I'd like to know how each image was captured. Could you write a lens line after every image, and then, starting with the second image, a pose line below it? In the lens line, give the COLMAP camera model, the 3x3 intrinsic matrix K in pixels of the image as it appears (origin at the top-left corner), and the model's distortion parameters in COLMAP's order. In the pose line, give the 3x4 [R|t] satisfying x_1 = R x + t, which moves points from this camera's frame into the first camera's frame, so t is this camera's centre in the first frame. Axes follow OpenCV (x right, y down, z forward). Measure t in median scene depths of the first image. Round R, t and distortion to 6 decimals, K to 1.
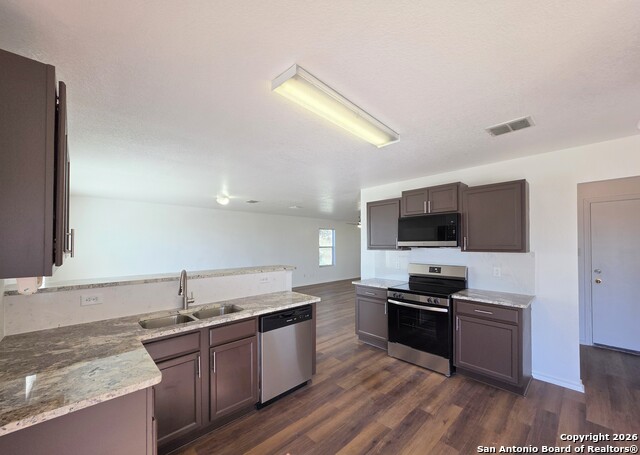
lens RADIAL K [[254.2, 0, 316.8], [0, 254.2, 242.5], [0, 0, 1]] dist [-0.001029, 0.000094]
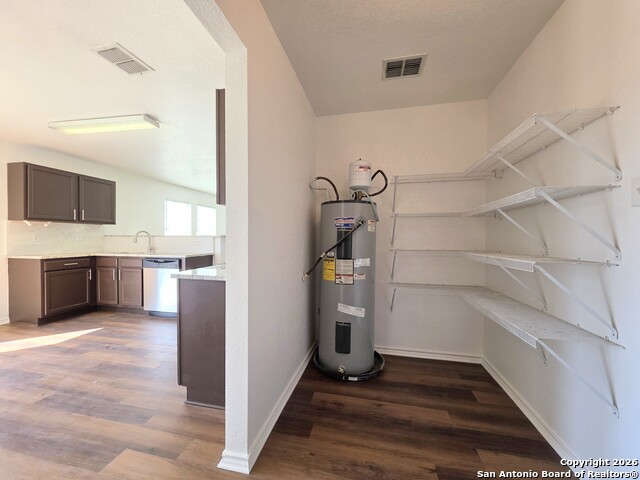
lens RADIAL K [[256.0, 0, 314.5], [0, 256.0, 242.5], [0, 0, 1]] dist [0.001911, 0.001070]
pose [[0.553016, 0.020138, -0.832927, 1.303337], [-0.004199, 0.999763, 0.021384, 0.108459], [0.833160, -0.008328, 0.552969, 0.730587]]
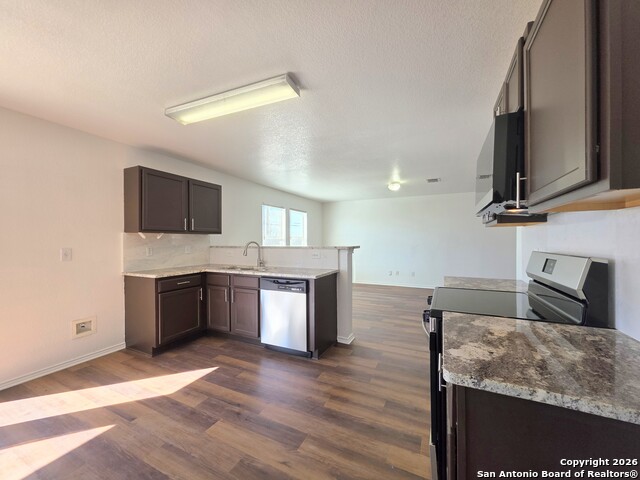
lens RADIAL K [[256.0, 0, 315.8], [0, 256.0, 242.1], [0, 0, 1]] dist [0.001911, 0.001070]
pose [[0.347555, 0.007374, -0.937631, 0.818344], [0.008198, 0.999907, 0.010902, 0.072438], [0.937624, -0.011475, 0.347462, 0.588251]]
